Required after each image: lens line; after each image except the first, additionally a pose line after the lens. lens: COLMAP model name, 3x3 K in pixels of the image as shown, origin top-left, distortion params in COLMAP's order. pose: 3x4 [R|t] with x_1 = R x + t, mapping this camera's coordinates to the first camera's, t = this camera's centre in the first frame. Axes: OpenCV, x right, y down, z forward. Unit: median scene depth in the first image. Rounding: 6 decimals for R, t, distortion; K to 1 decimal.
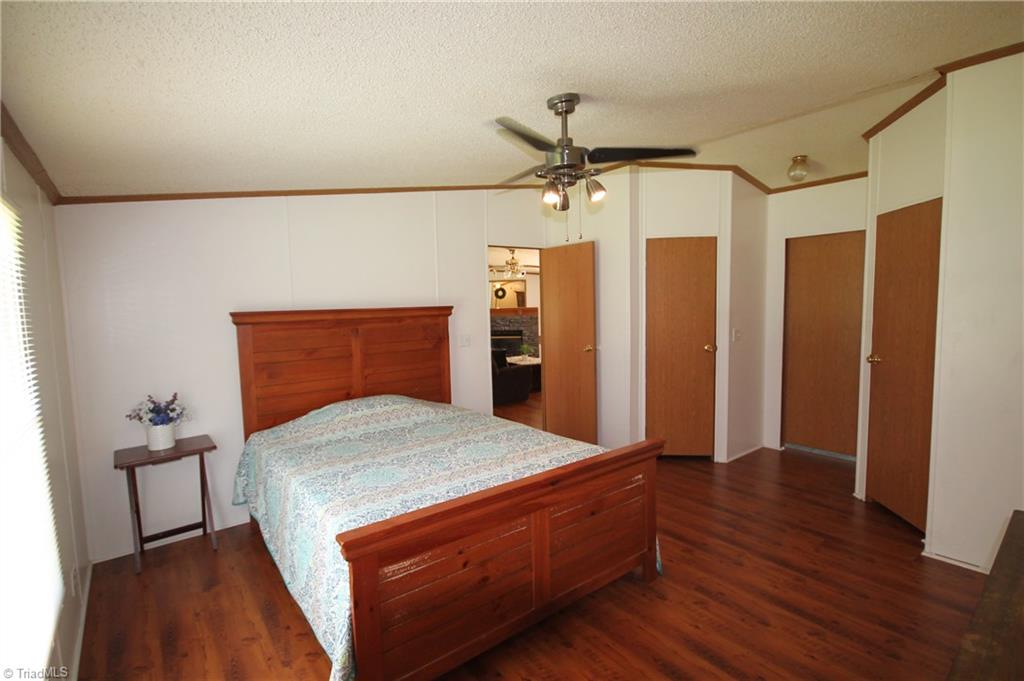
lens RADIAL K [[483.5, 0, 512.0], [0, 483.5, 340.5], [0, 0, 1]] dist [-0.000973, -0.000807]
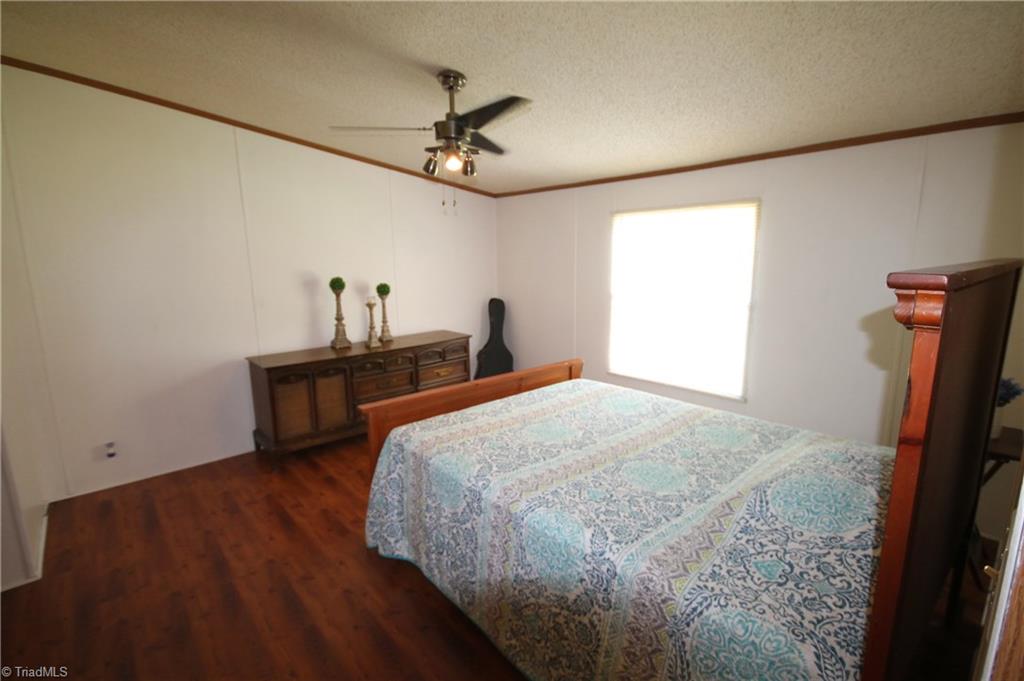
lens RADIAL K [[483.5, 0, 512.0], [0, 483.5, 340.5], [0, 0, 1]] dist [-0.000973, -0.000807]
pose [[-0.997020, 0.051229, -0.057680, 0.049479], [0.034593, 0.965181, 0.259285, -0.156654], [0.068955, 0.256517, -0.964077, 1.797221]]
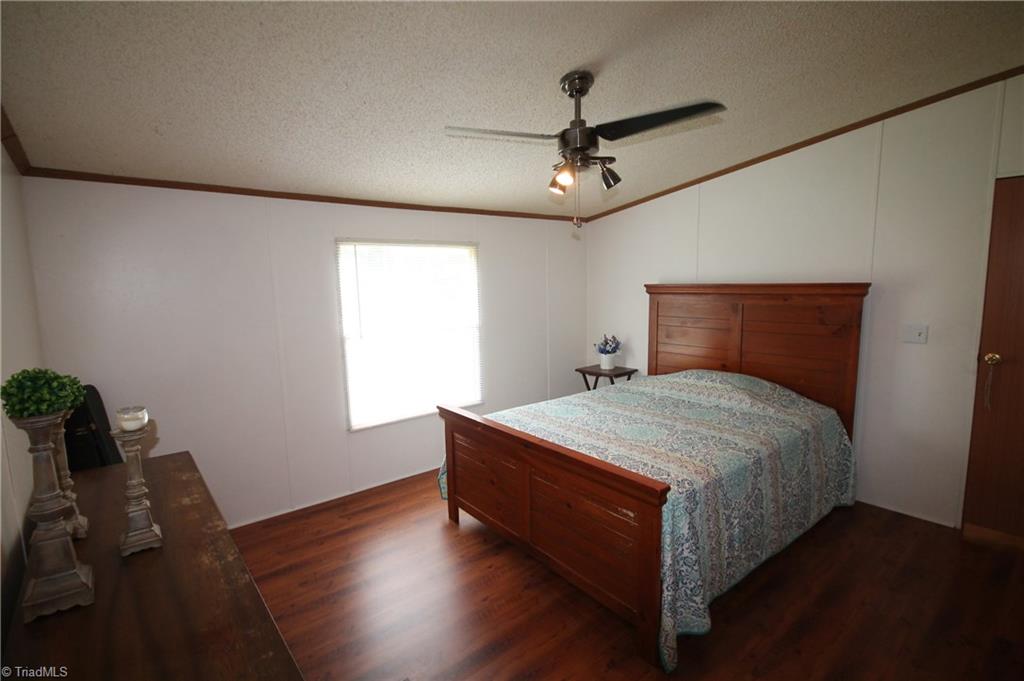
lens RADIAL K [[481.8, 0, 512.0], [0, 481.8, 340.5], [0, 0, 1]] dist [-0.000368, 0.000266]
pose [[0.015768, 0.148835, -0.988736, 0.907027], [-0.059548, 0.987244, 0.147661, -0.093656], [0.998101, 0.056549, 0.024429, 0.702418]]
